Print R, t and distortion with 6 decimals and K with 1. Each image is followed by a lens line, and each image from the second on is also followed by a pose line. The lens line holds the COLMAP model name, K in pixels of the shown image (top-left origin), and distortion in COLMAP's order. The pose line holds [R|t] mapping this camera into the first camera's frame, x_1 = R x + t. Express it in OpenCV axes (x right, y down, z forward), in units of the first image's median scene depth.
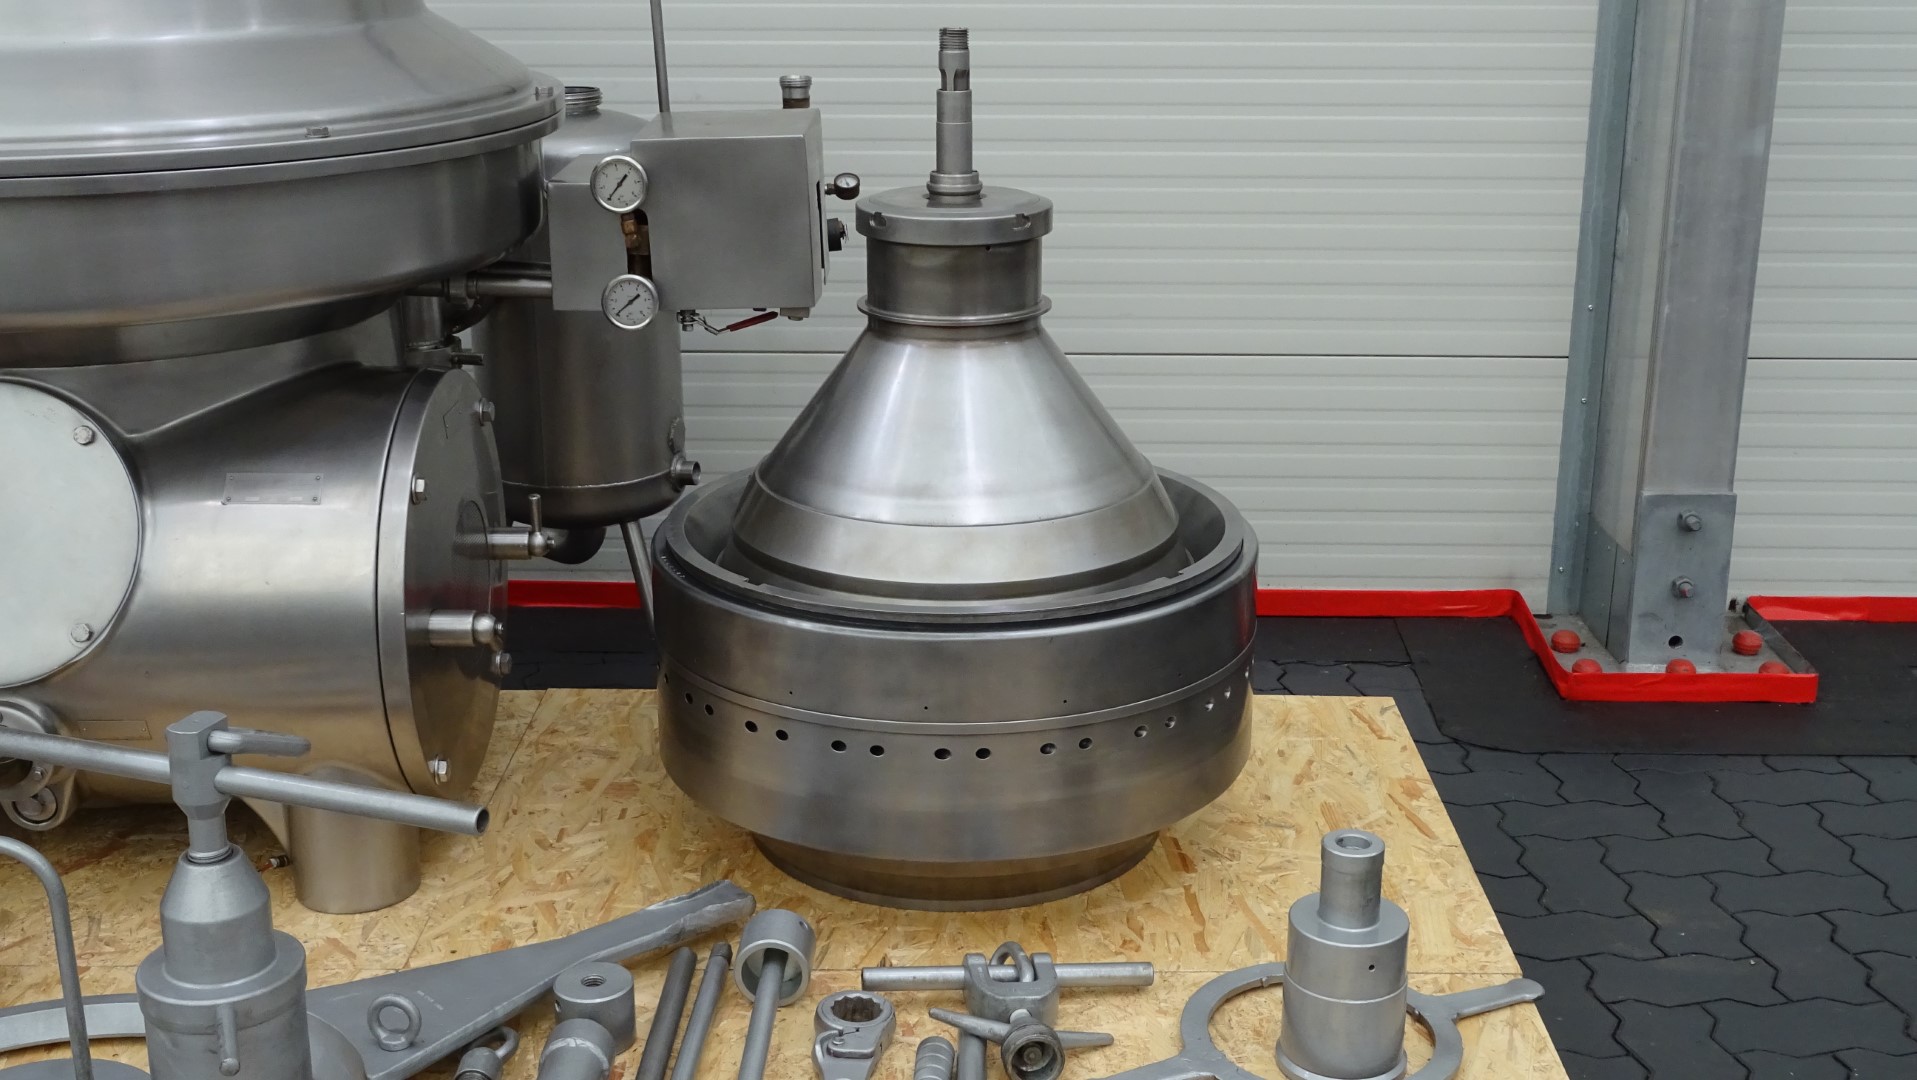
lens RADIAL K [[2251.9, 0, 958.5], [0, 2251.9, 540.0], [0, 0, 1]] dist [0.004638, 0.031741]
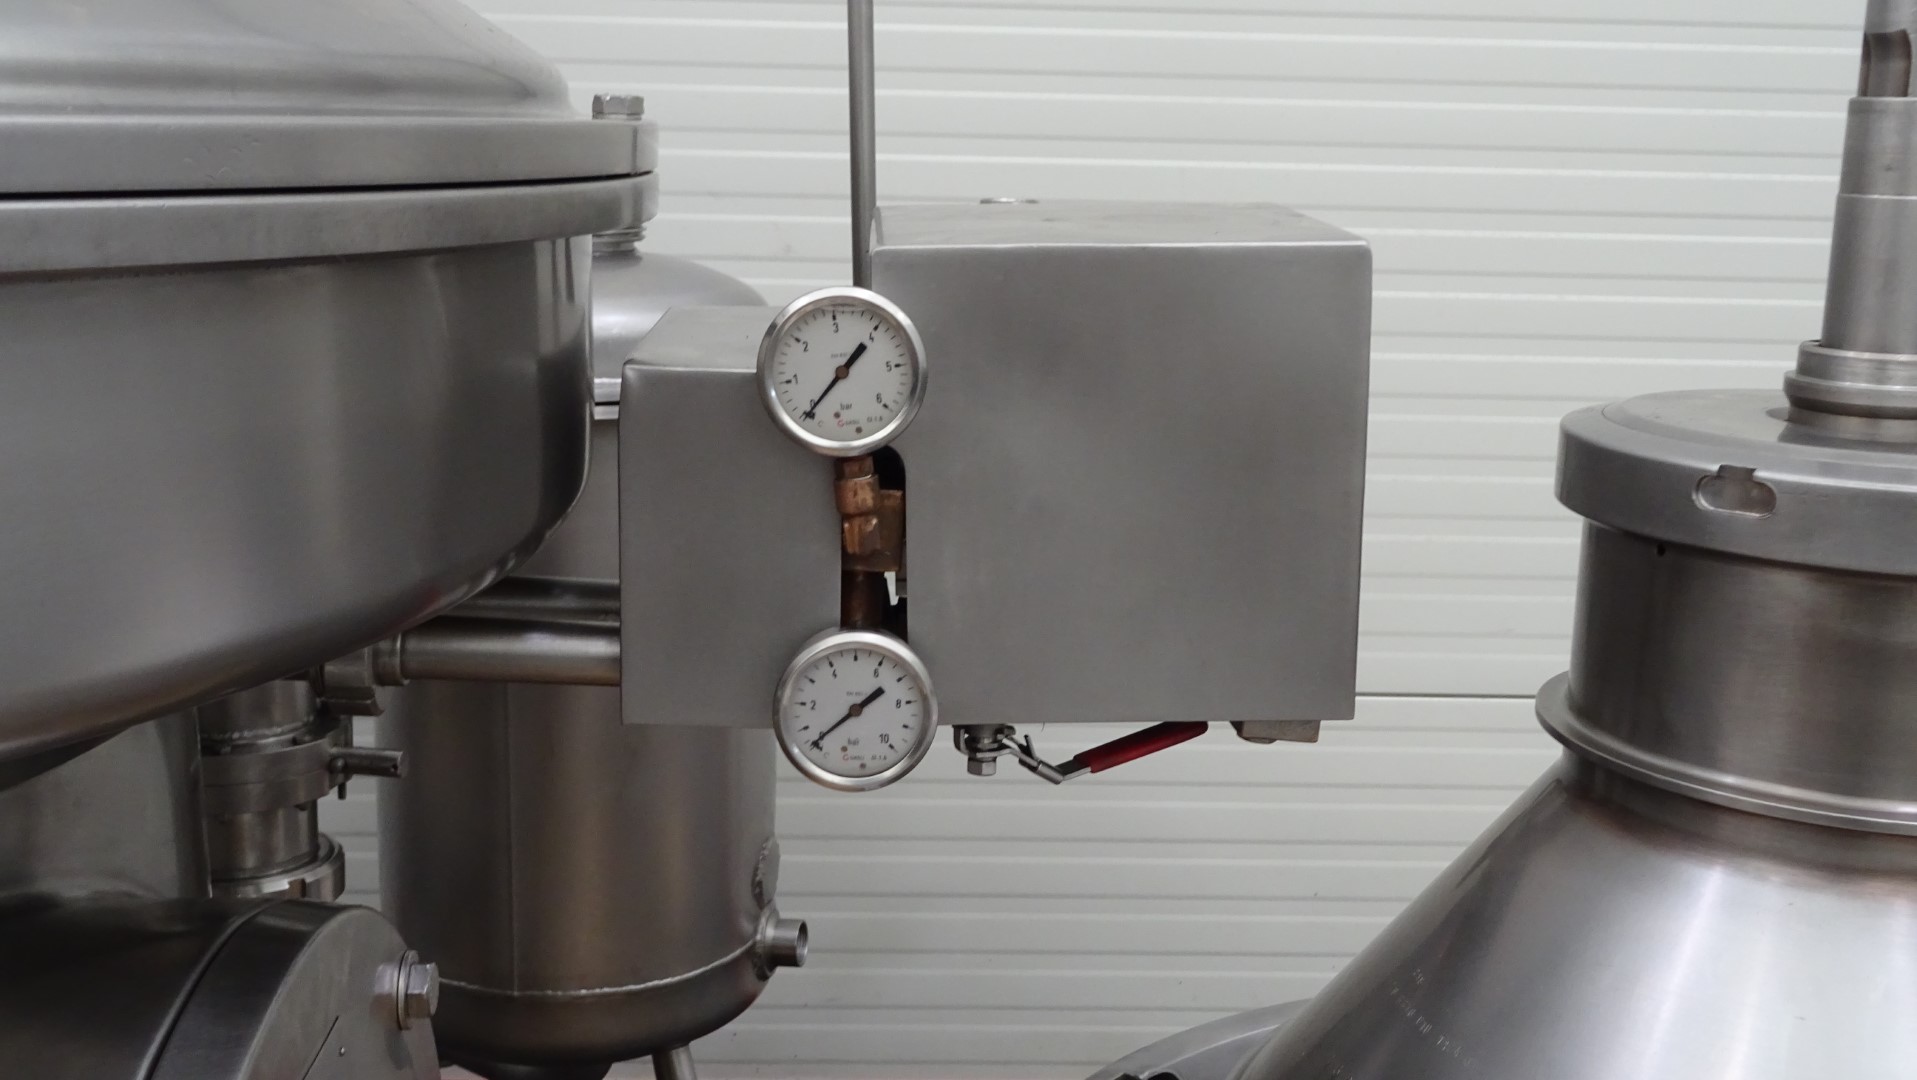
lens RADIAL K [[1965.4, 0, 958.5], [0, 1965.4, 540.0], [0, 0, 1]] dist [-0.074088, -0.005875]
pose [[0.995891, 0.003187, 0.090501, -0.157514], [0.005851, 0.995028, -0.099422, -0.101659], [-0.090368, 0.099543, 0.990921, 0.697031]]
